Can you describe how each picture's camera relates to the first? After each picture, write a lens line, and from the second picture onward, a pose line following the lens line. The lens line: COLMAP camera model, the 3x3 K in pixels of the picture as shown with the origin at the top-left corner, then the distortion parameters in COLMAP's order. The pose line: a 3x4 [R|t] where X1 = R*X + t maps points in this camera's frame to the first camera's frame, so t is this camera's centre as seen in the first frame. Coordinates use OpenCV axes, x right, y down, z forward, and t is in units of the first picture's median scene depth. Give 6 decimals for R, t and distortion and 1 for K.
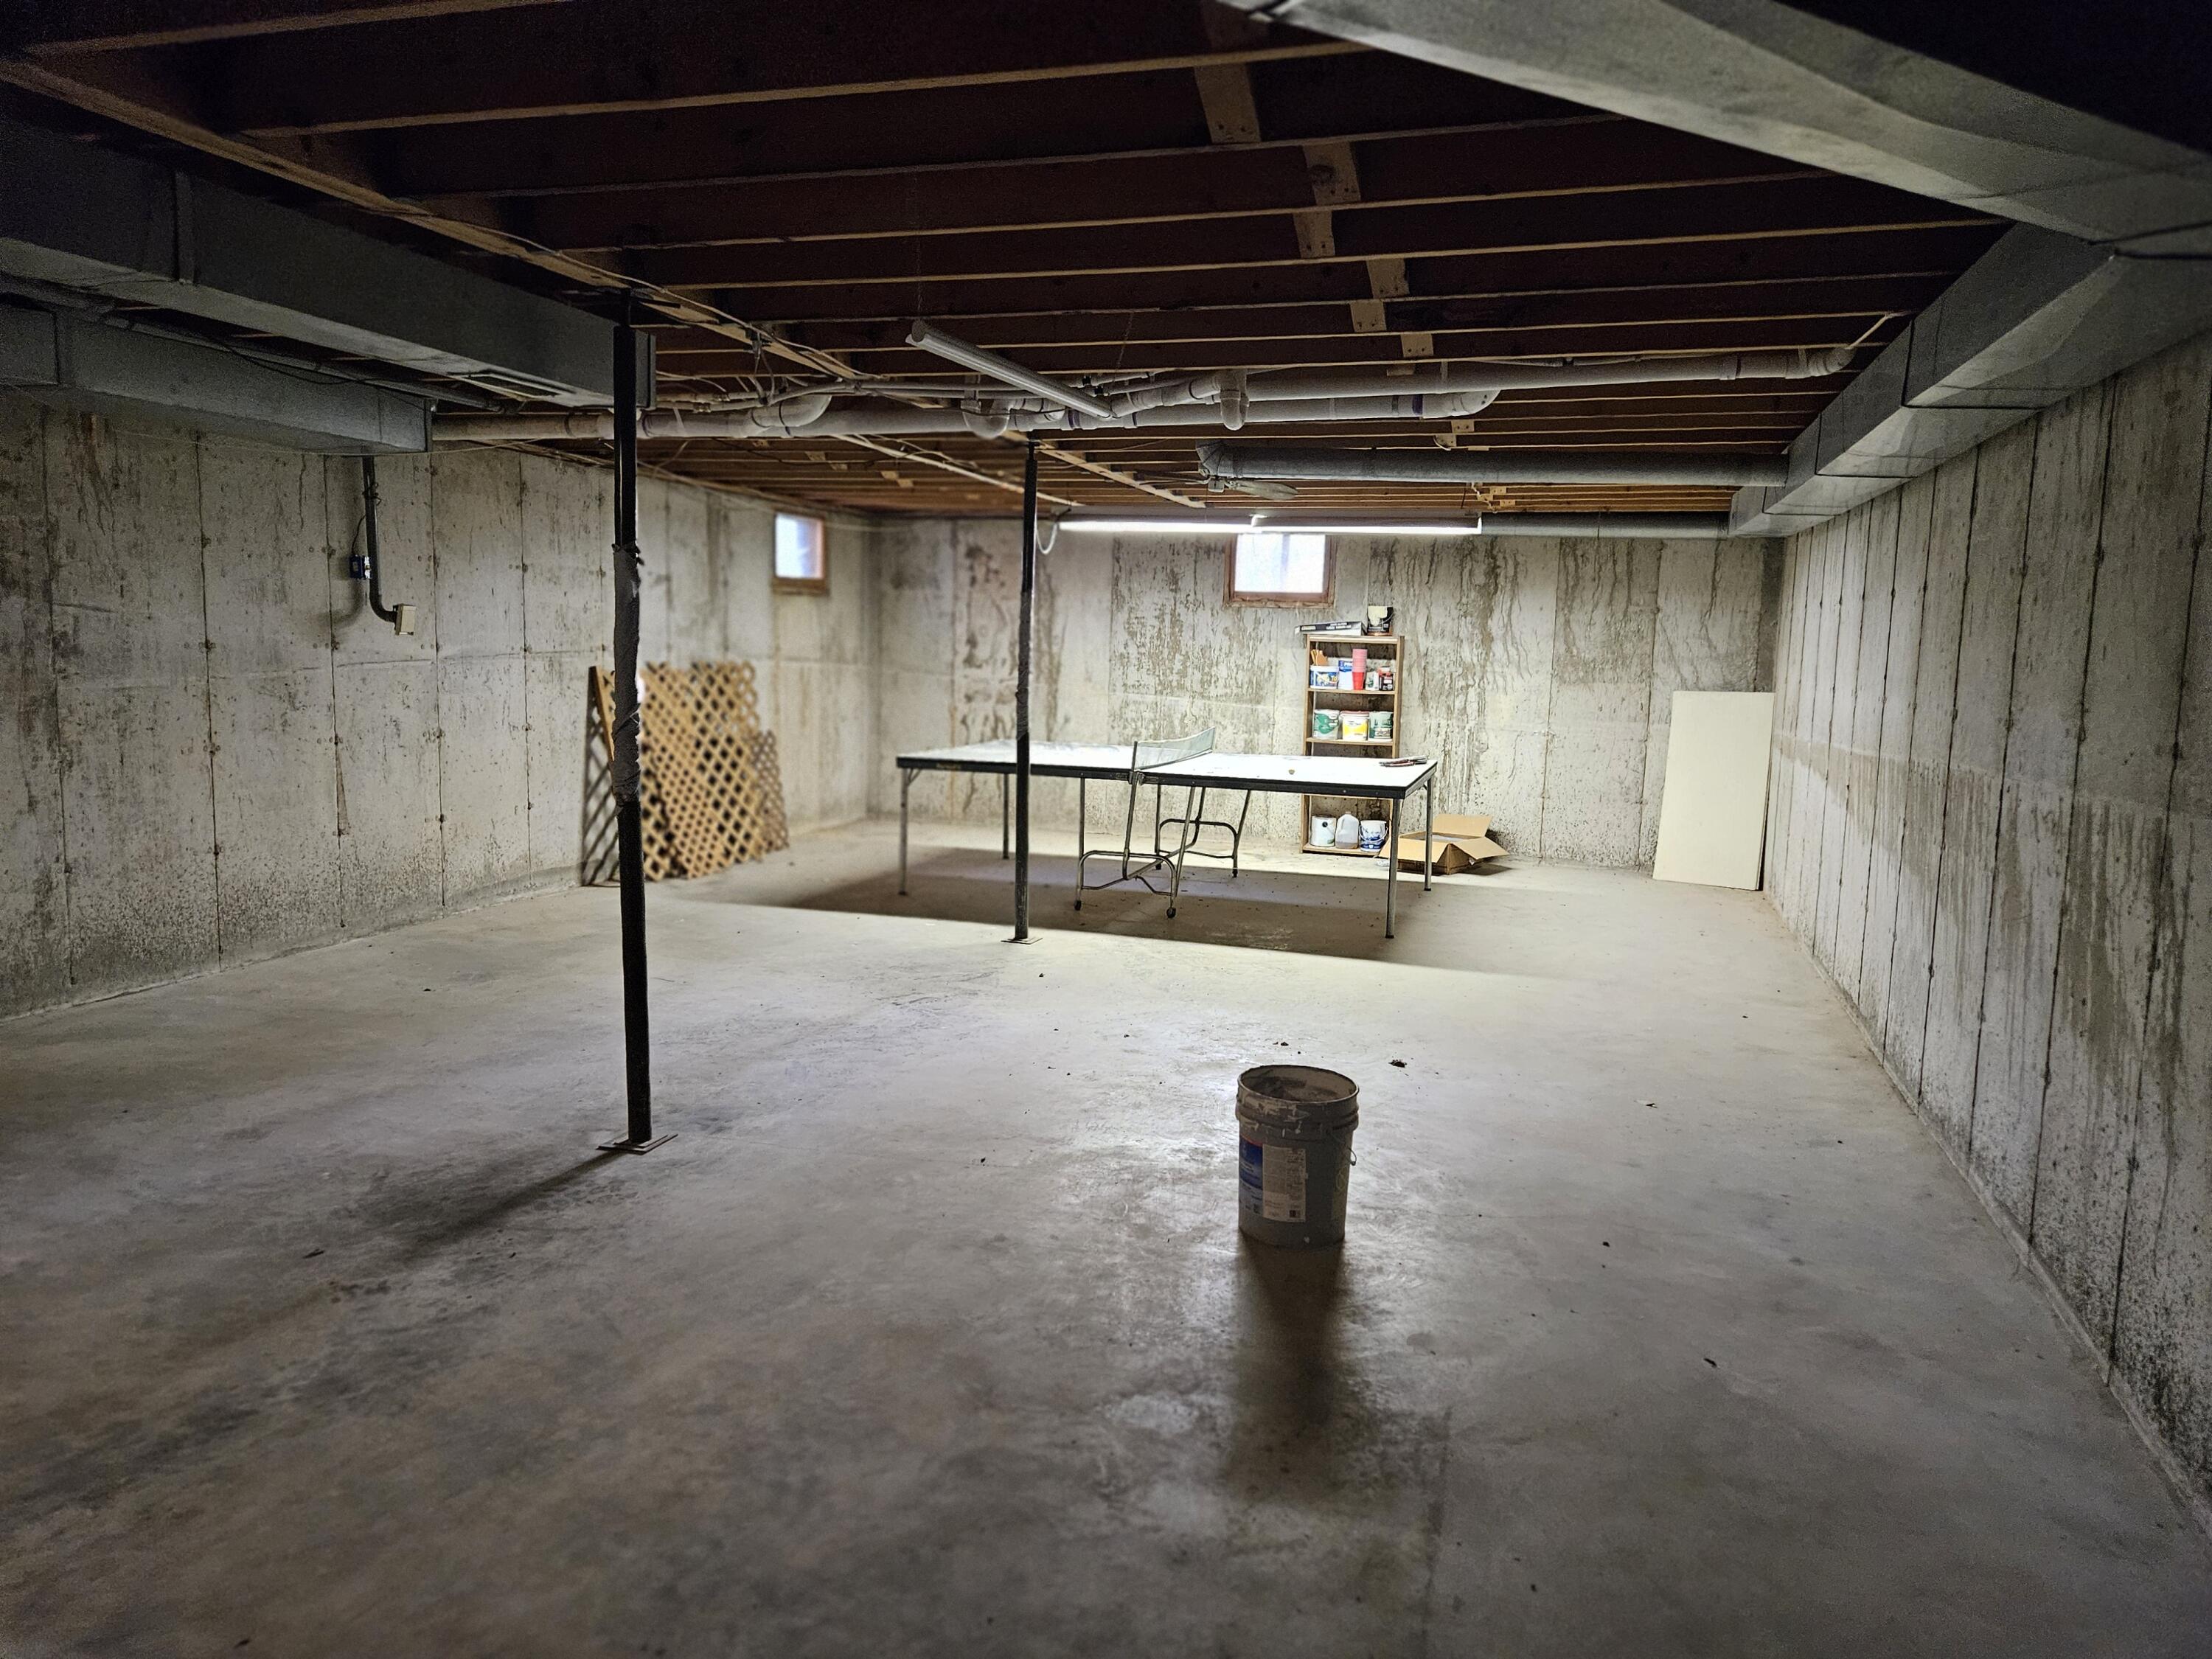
lens RADIAL K [[1502.8, 0, 1106.0], [0, 1502.8, 829.5], [0, 0, 1]] dist [0.091704, -0.109062]
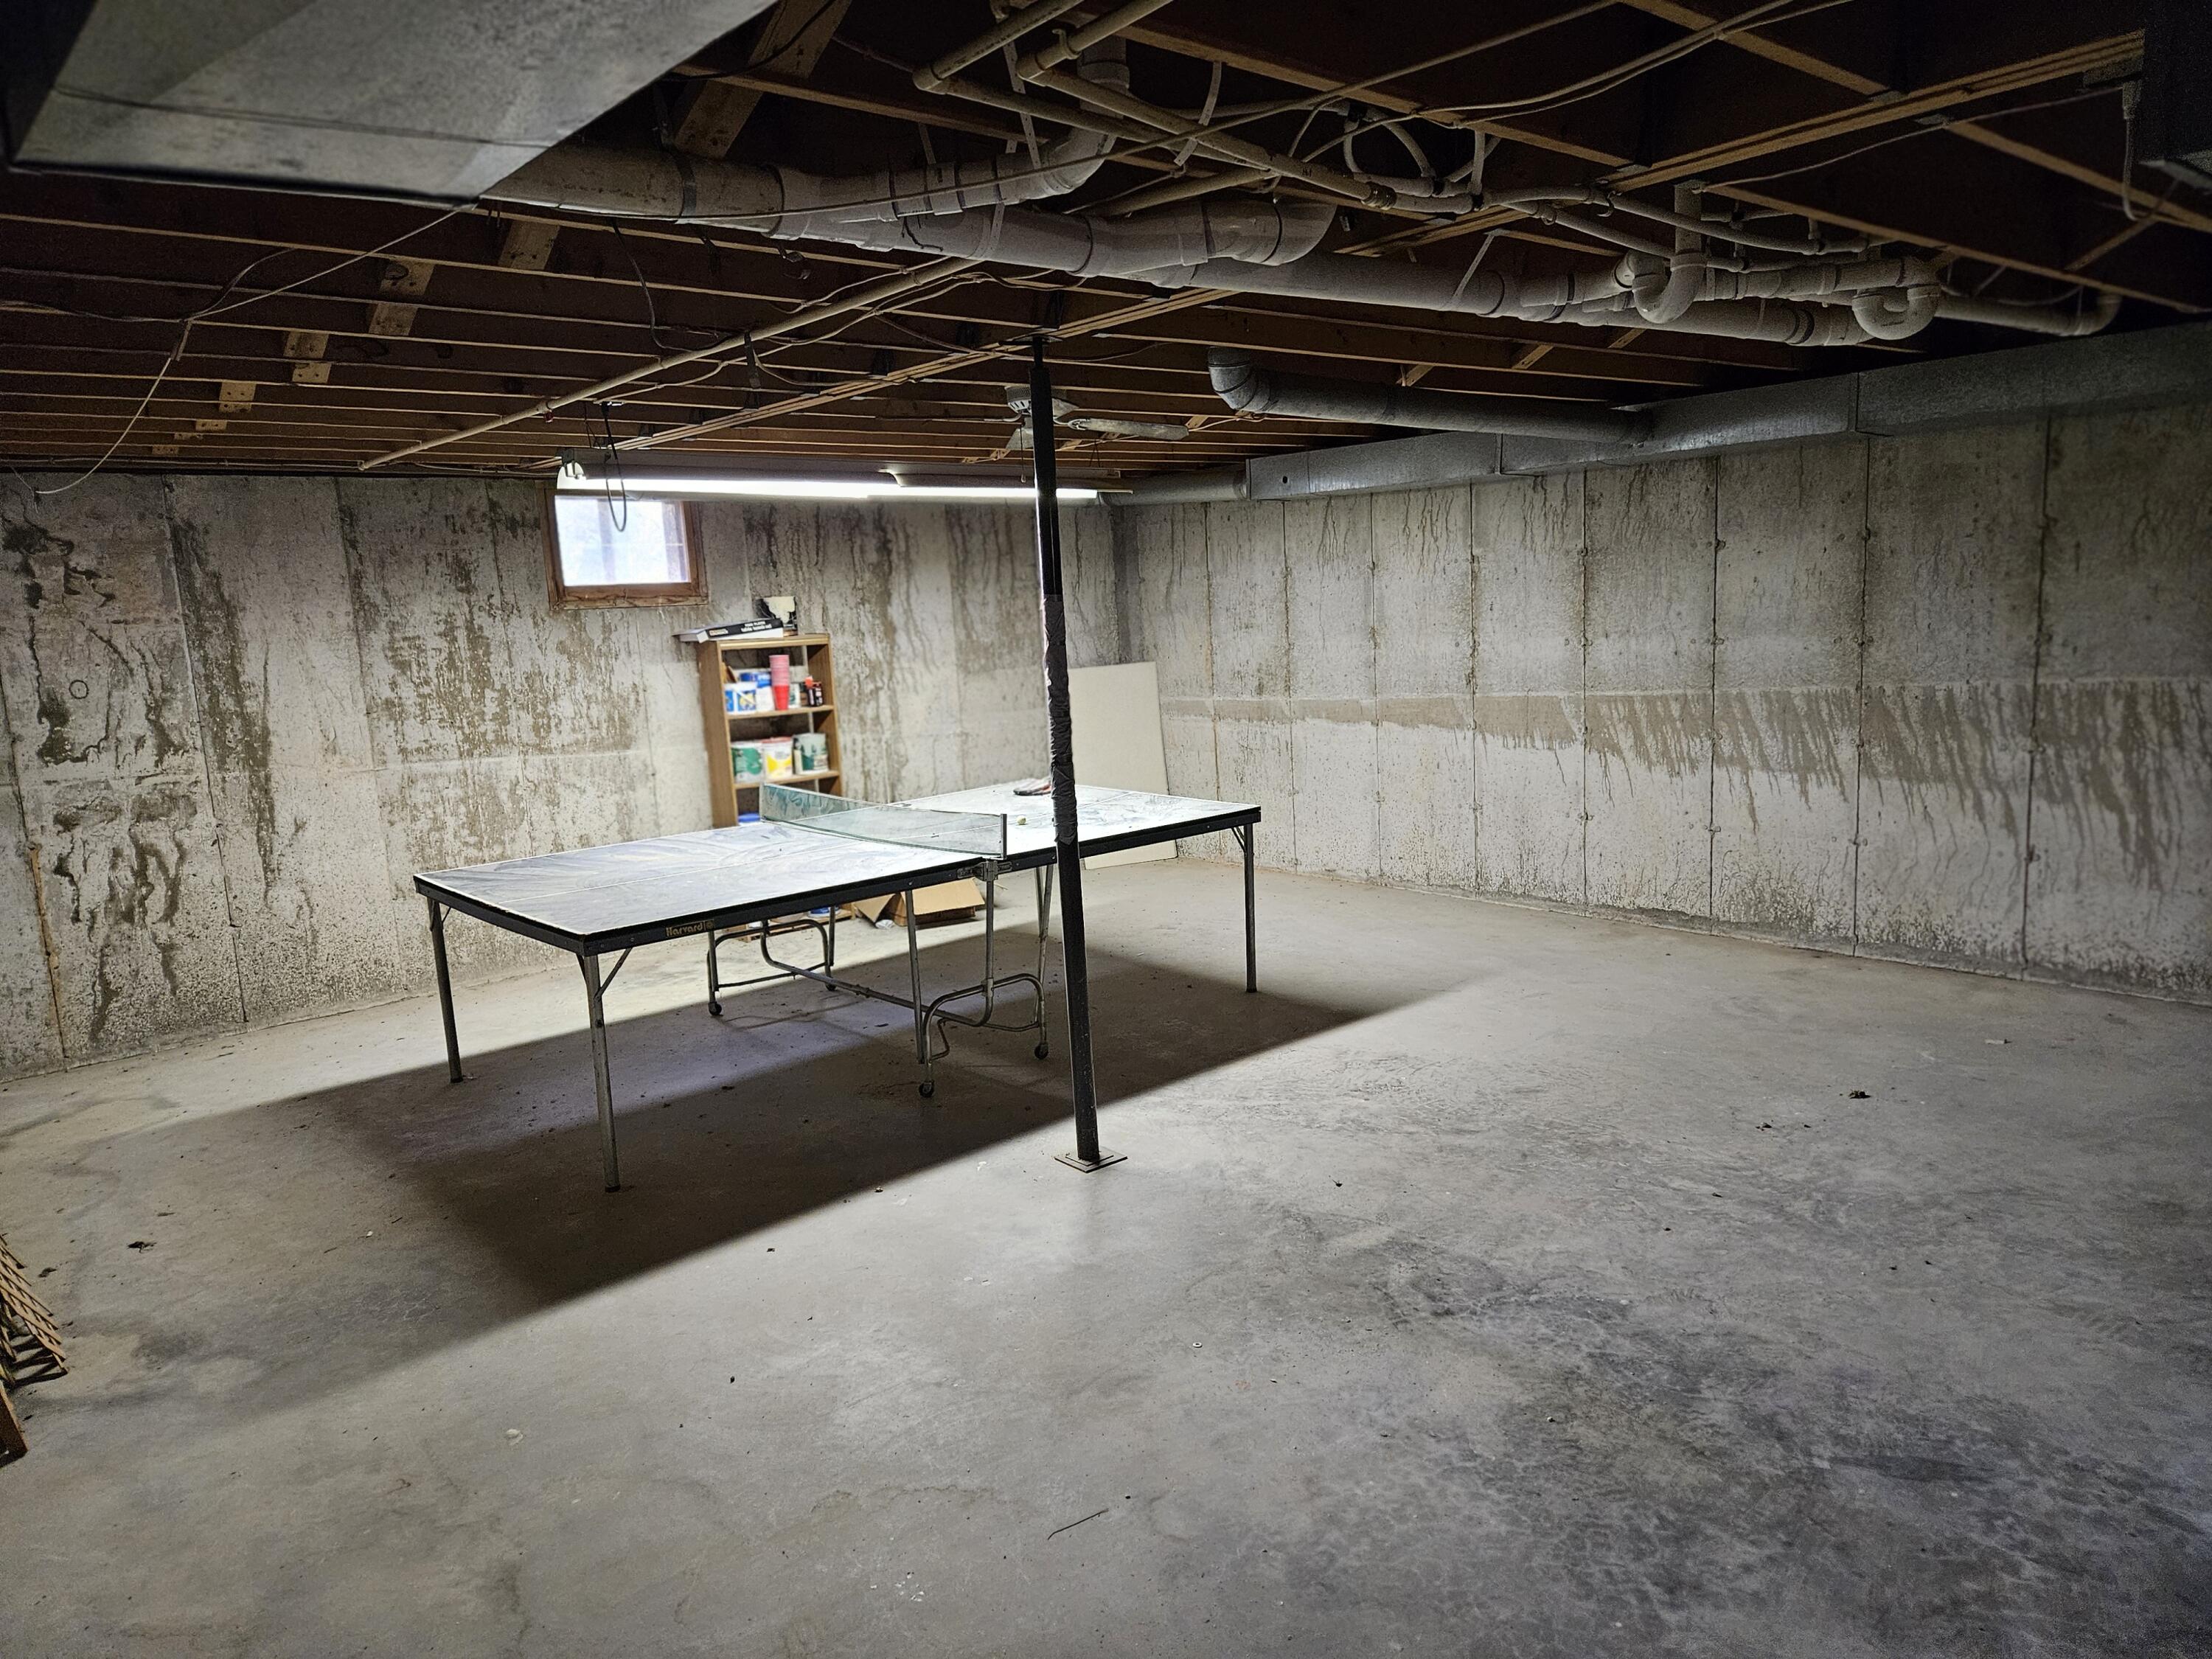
lens RADIAL K [[1502.8, 0, 1106.0], [0, 1502.8, 829.5], [0, 0, 1]] dist [0.091704, -0.109062]
pose [[0.504415, -0.188231, 0.842695, -0.378734], [0.176485, 0.977821, 0.112775, -0.087257], [-0.845233, 0.091838, 0.526448, 0.458668]]
